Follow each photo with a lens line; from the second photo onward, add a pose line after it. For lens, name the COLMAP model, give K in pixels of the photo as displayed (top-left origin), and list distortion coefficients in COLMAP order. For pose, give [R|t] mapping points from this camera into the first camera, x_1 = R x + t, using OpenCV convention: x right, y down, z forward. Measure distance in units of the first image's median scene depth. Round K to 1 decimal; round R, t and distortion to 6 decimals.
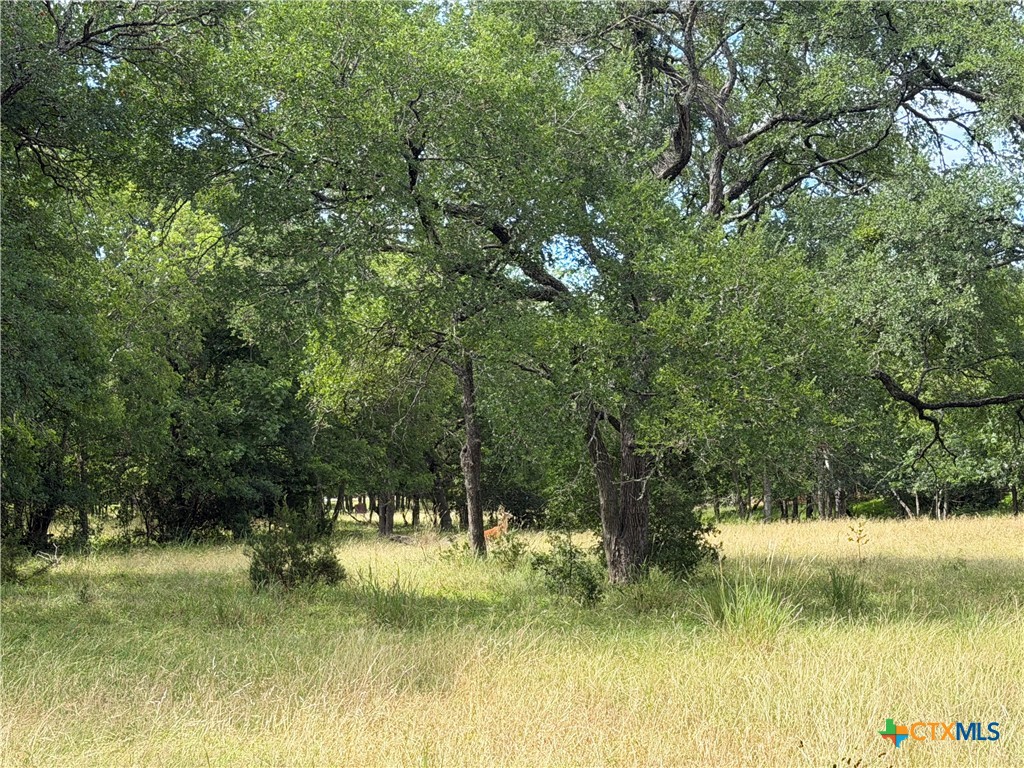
lens RADIAL K [[1989.0, 0, 563.3], [0, 1989.0, 399.0], [0, 0, 1]] dist [0.160853, 0.056051]
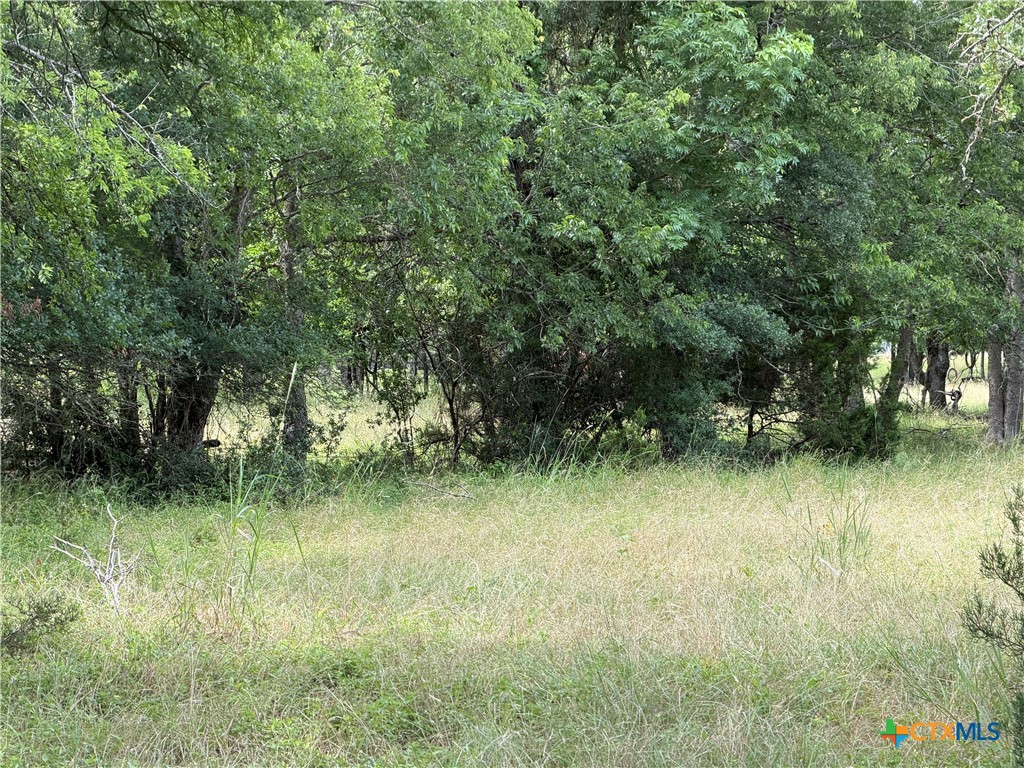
lens RADIAL K [[3130.7, 0, 512.0], [0, 3130.7, 384.0], [0, 0, 1]] dist [-0.081036, -0.227038]
pose [[0.982697, 0.005380, -0.185144, -0.083009], [0.005971, 0.998139, 0.060695, 0.019302], [0.185126, -0.060750, 0.980835, 0.400969]]
